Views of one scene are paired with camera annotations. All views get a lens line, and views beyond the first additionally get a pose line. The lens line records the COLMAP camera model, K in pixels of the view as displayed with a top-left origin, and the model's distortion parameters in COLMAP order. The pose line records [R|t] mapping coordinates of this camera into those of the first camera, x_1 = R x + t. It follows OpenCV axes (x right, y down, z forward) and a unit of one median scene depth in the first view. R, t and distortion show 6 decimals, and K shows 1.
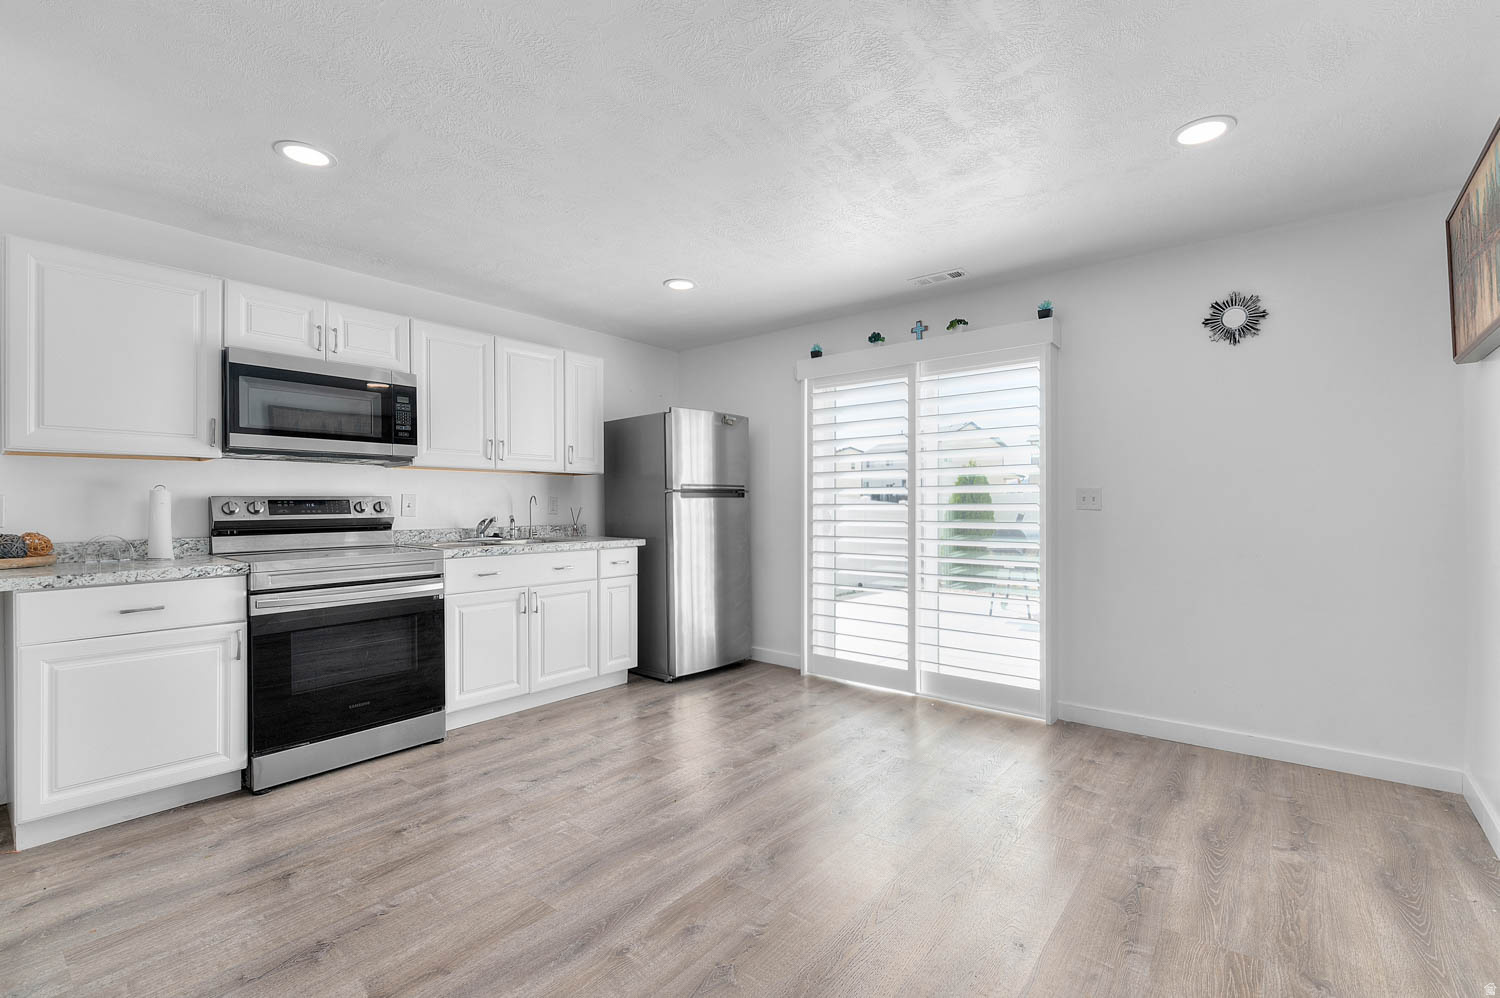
lens RADIAL K [[661.4, 0, 759.1], [0, 661.4, 505.8], [0, 0, 1]] dist [0.011592, -0.000047]
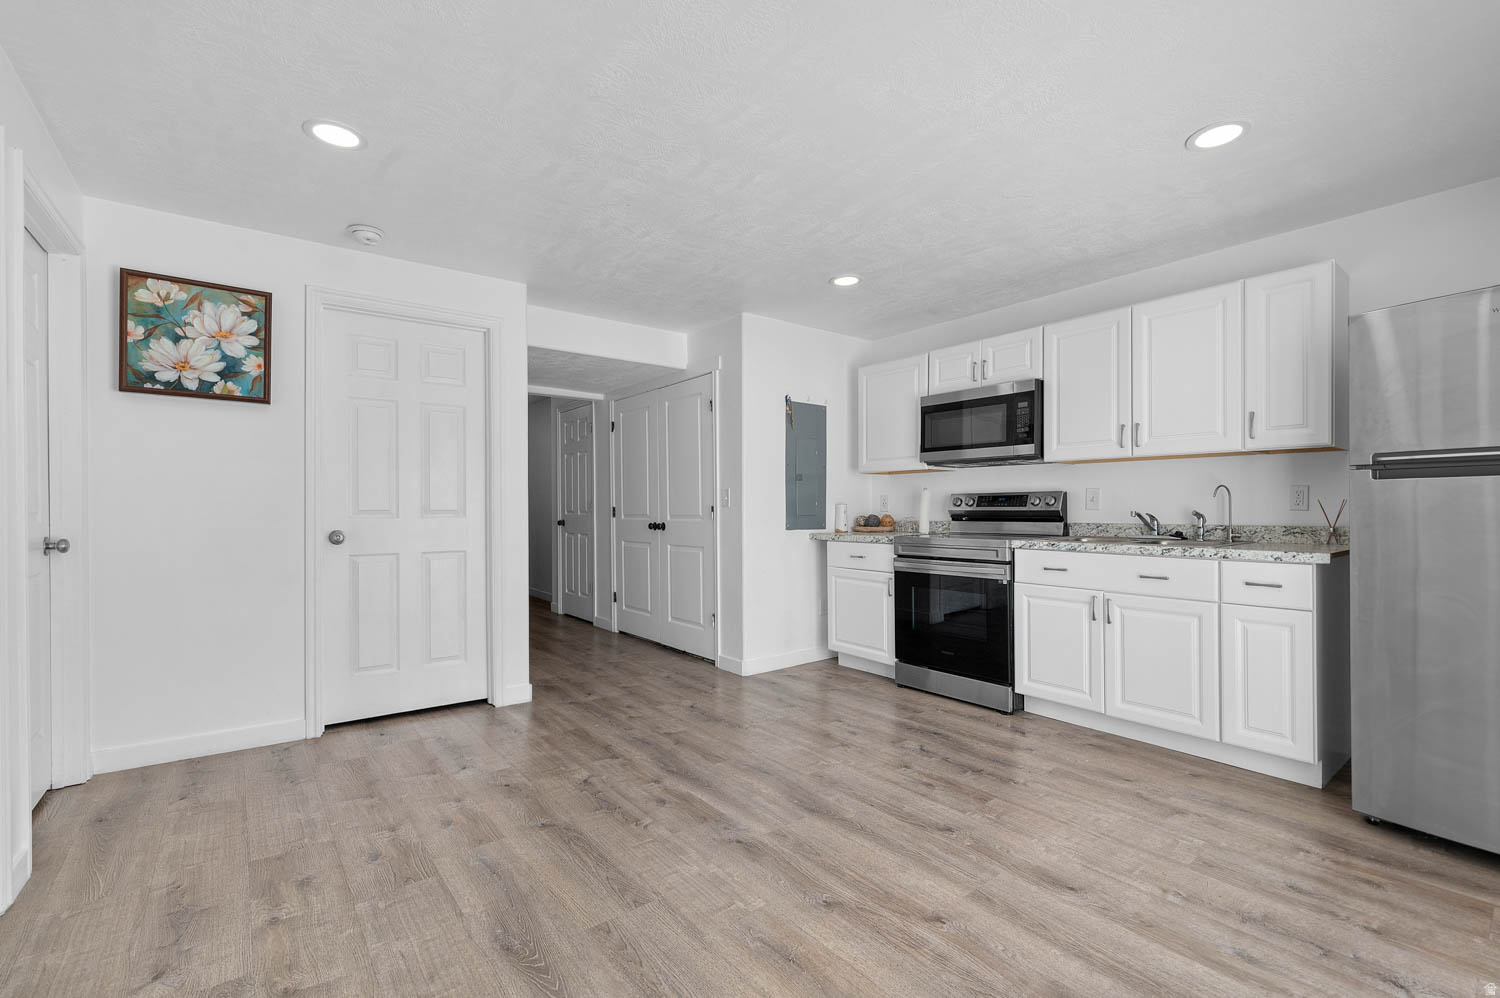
lens RADIAL K [[661.4, 0, 759.1], [0, 661.4, 505.8], [0, 0, 1]] dist [0.011592, -0.000047]
pose [[-0.221728, 0.002858, -0.975104, 0.661008], [0.003348, 0.999992, 0.002170, 0.006670], [0.975103, -0.002783, -0.221736, 0.824126]]
